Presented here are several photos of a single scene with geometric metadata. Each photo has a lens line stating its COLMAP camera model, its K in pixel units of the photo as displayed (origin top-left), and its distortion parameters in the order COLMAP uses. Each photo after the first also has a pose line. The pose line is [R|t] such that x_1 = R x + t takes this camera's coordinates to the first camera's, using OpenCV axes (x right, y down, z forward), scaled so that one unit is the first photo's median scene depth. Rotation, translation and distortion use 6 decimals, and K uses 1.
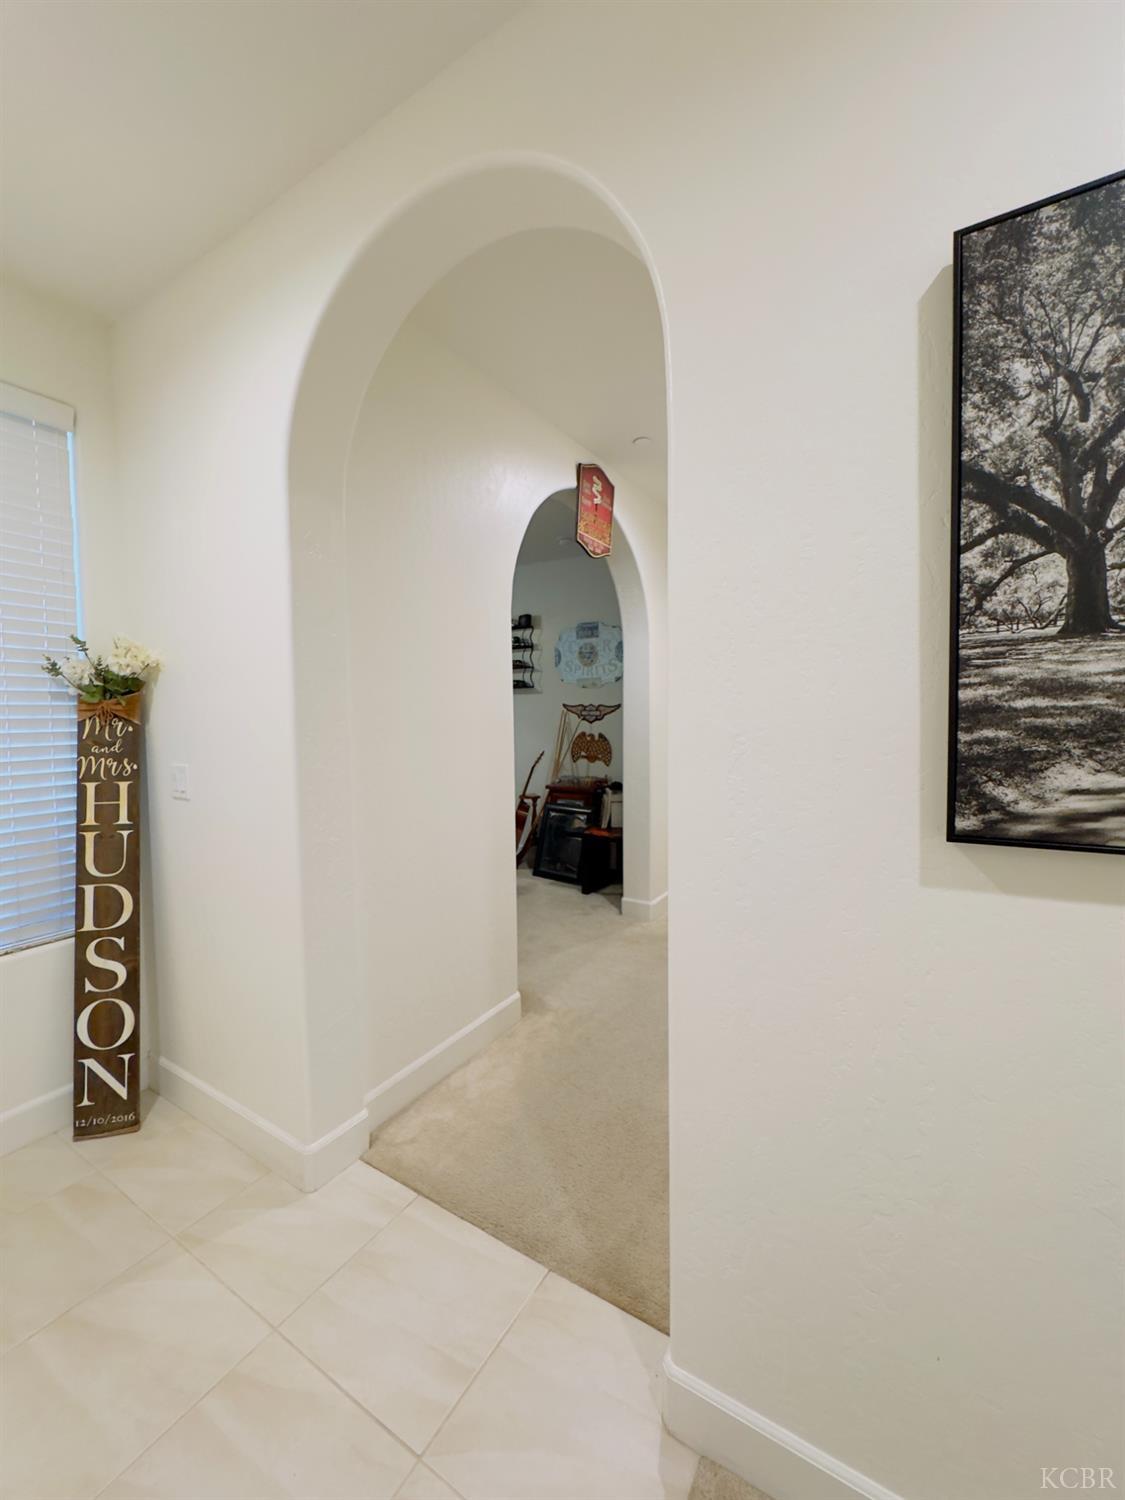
lens RADIAL K [[598.4, 0, 561.5], [0, 598.4, 749.2], [0, 0, 1]] dist [-0.002065, -0.000347]
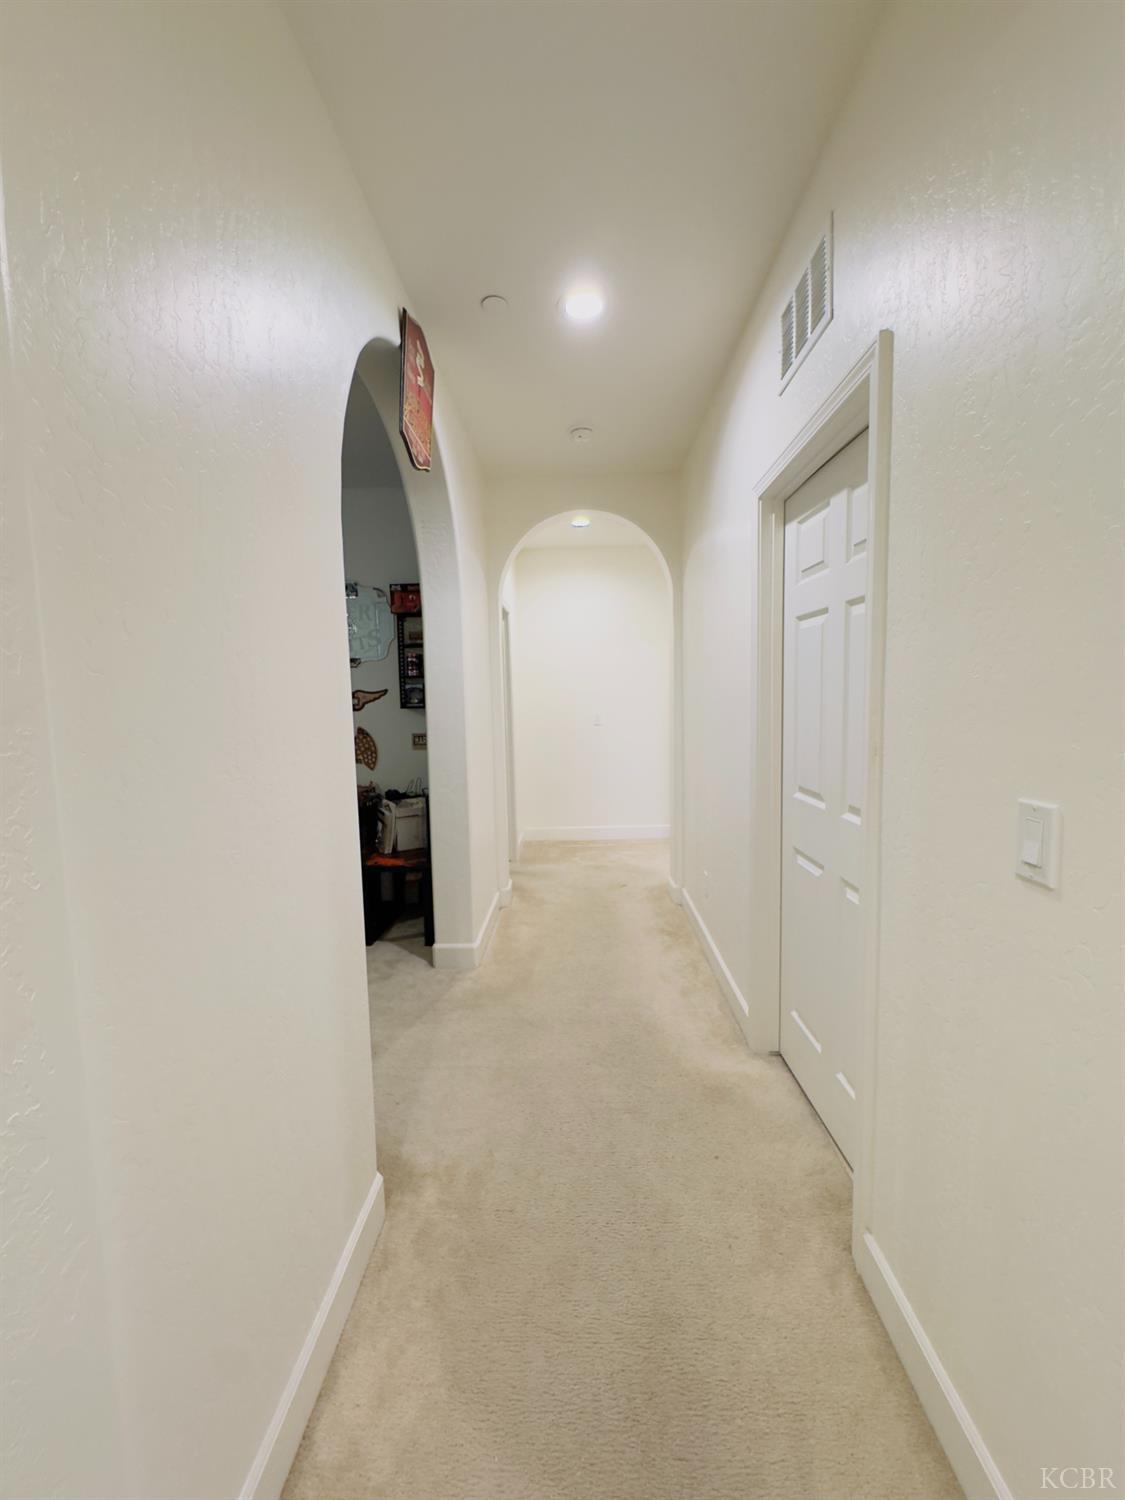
lens RADIAL K [[598.4, 0, 565.7], [0, 598.4, 751.4], [0, 0, 1]] dist [-0.002065, -0.000347]
pose [[0.859403, -0.051277, 0.508720, -0.155138], [0.040571, 0.998660, 0.032123, -0.016256], [-0.509686, -0.006968, 0.860332, 0.325692]]
